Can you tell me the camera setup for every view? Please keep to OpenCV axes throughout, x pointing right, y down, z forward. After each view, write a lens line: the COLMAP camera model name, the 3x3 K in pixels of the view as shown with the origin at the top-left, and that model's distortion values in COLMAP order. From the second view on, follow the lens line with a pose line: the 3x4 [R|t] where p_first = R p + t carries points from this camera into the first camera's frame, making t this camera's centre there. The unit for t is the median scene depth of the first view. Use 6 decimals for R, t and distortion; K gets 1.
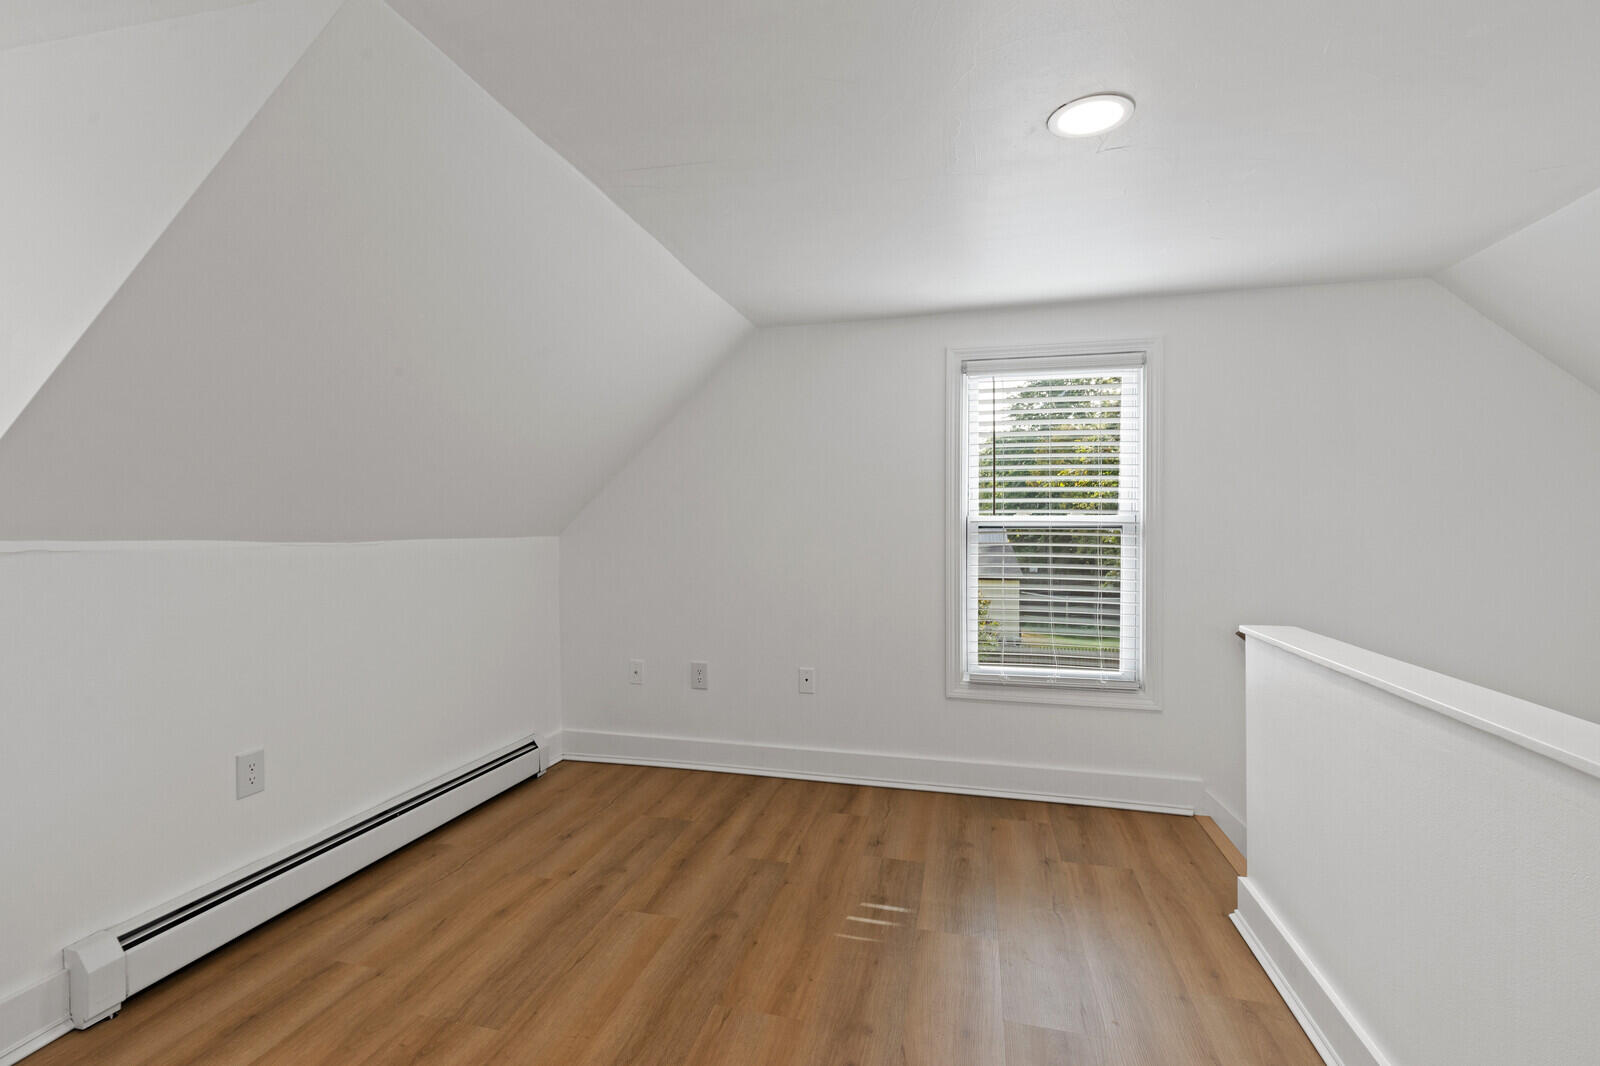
lens RADIAL K [[731.9, 0, 795.5], [0, 731.9, 525.0], [0, 0, 1]] dist [-0.000594, 0.000440]
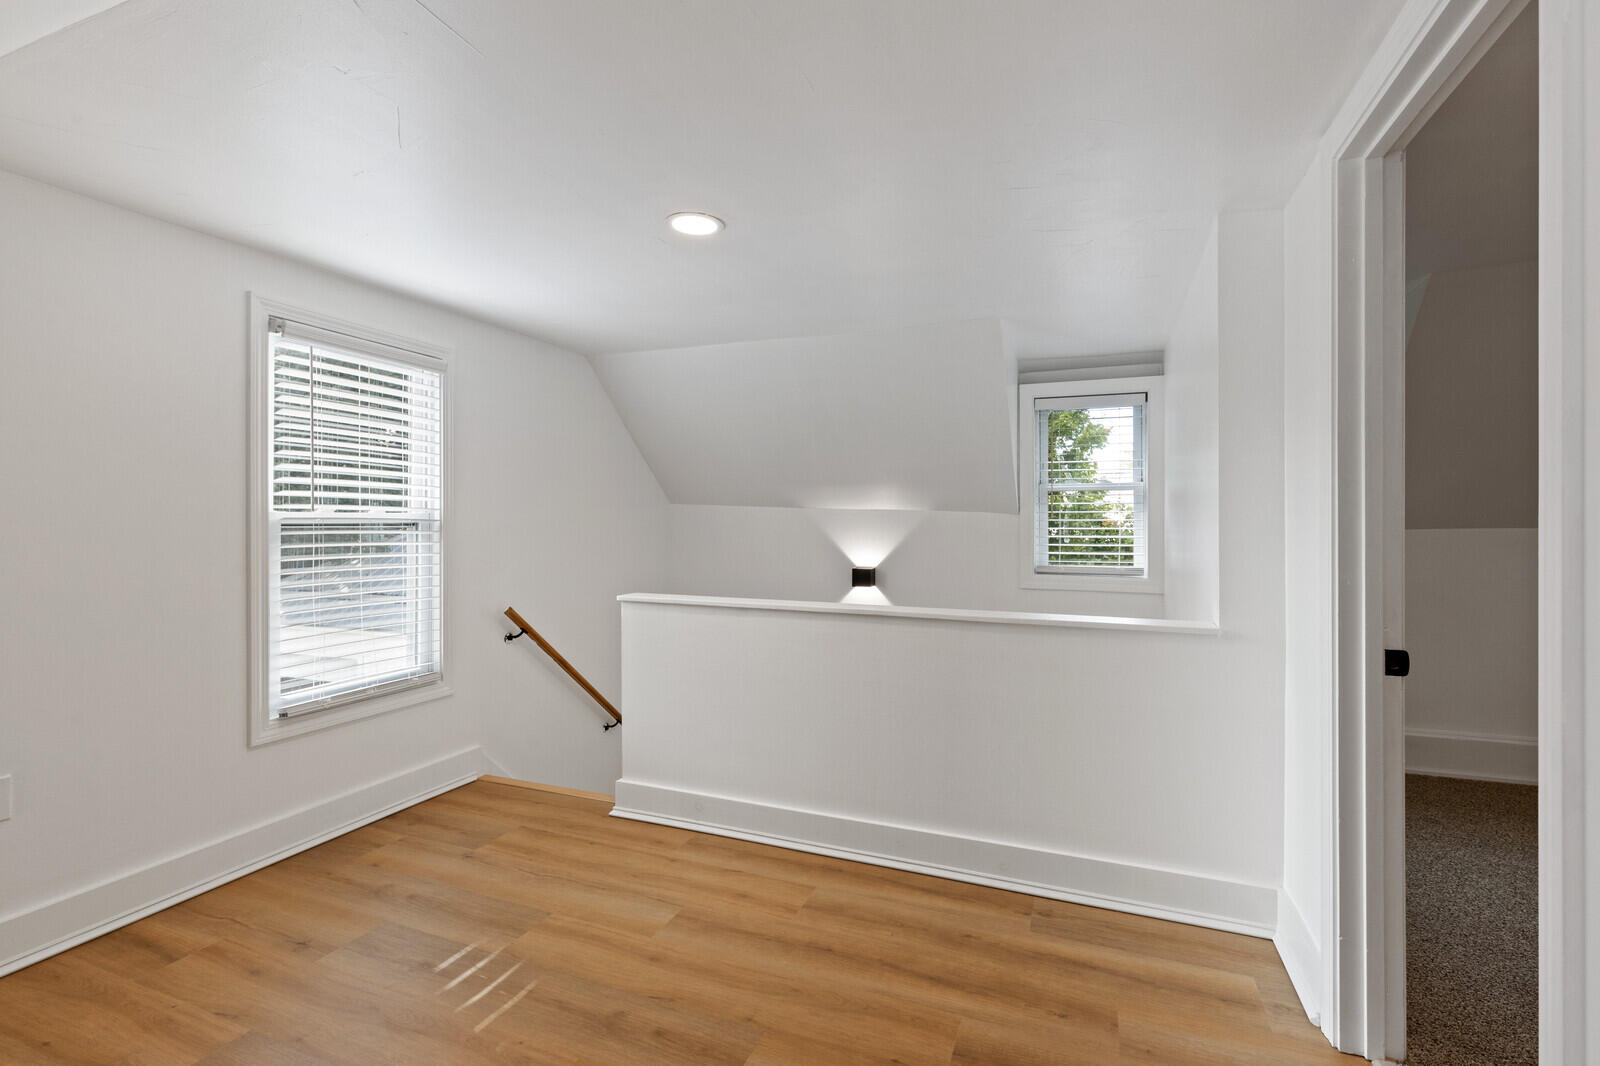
lens RADIAL K [[731.9, 0, 795.5], [0, 731.9, 525.0], [0, 0, 1]] dist [-0.000594, 0.000440]
pose [[0.143271, -0.004765, 0.989672, -0.501795], [0.003487, 0.999985, 0.004310, 0.001252], [-0.989677, 0.002834, 0.143285, 0.348632]]
